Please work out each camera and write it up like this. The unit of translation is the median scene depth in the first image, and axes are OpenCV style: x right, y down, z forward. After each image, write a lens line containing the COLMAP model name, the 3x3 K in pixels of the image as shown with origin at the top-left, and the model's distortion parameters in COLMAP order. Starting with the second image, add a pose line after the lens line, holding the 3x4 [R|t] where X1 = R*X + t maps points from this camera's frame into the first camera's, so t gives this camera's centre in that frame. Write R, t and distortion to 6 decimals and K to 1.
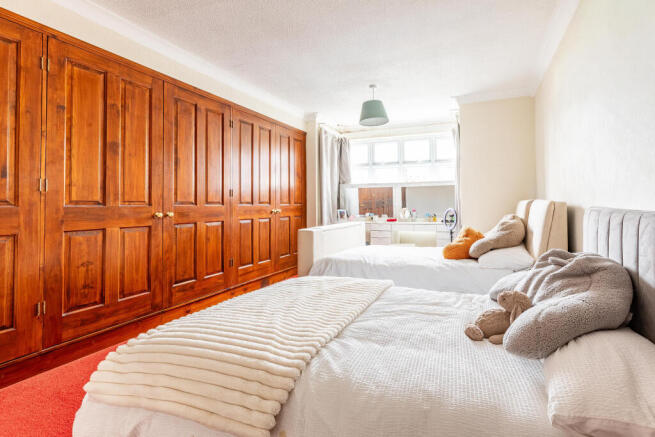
lens RADIAL K [[287.4, 0, 329.3], [0, 287.4, 209.8], [0, 0, 1]] dist [-0.001293, -0.000084]
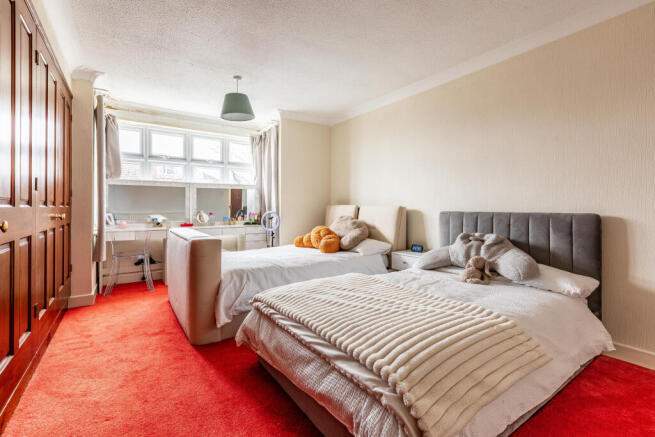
lens RADIAL K [[301.7, 0, 328.4], [0, 301.7, 212.9], [0, 0, 1]] dist [-0.001732, -0.000073]
pose [[0.591874, -0.005466, 0.806012, -0.396286], [0.006755, 0.999976, 0.001821, -0.000158], [-0.806002, 0.004367, 0.591897, 0.175529]]
